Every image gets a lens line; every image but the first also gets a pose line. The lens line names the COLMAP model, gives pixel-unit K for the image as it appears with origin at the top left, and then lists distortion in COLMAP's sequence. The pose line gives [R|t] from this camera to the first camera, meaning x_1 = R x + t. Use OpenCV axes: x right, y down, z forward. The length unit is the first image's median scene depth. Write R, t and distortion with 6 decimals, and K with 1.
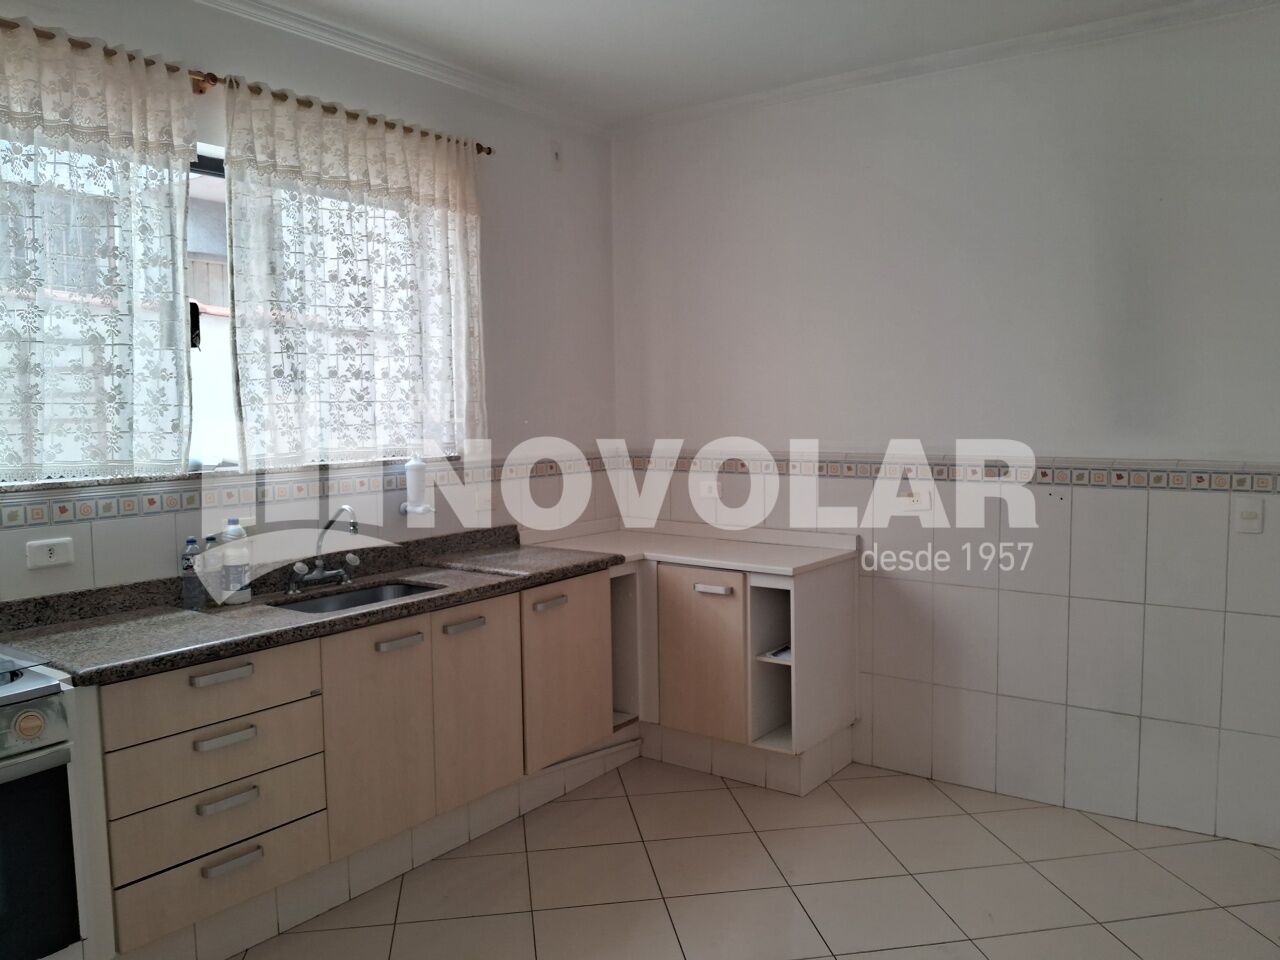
lens RADIAL K [[992.3, 0, 647.7], [0, 992.3, 479.0], [0, 0, 1]] dist [0.071465, -0.100899]
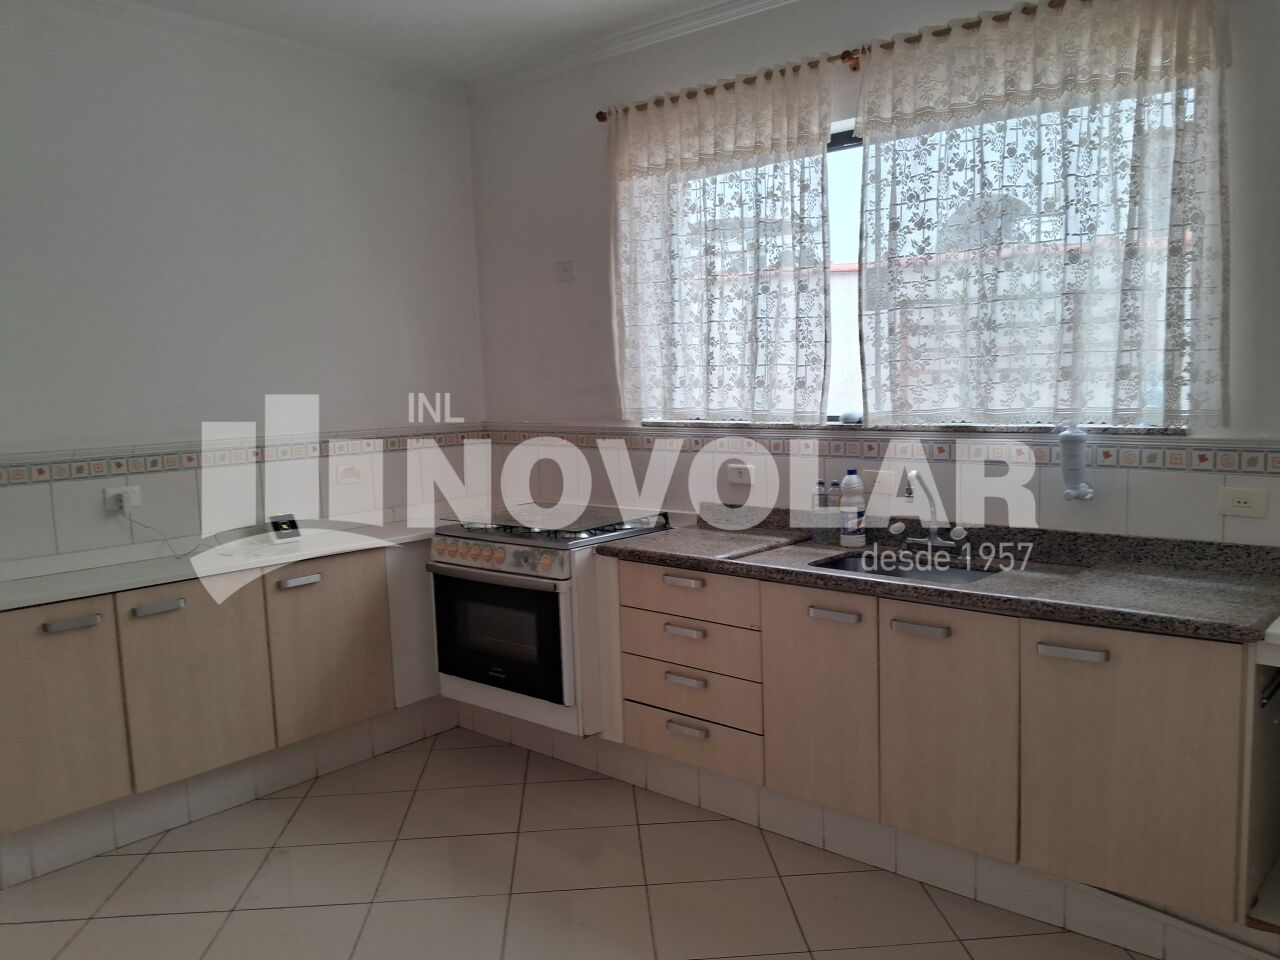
lens RADIAL K [[992.3, 0, 649.3], [0, 992.3, 489.2], [0, 0, 1]] dist [0.071465, -0.100899]
pose [[-0.054504, 0.136543, -0.989134, 0.662351], [-0.051548, 0.988900, 0.139351, -0.076365], [0.997182, 0.058583, -0.046860, 0.825501]]
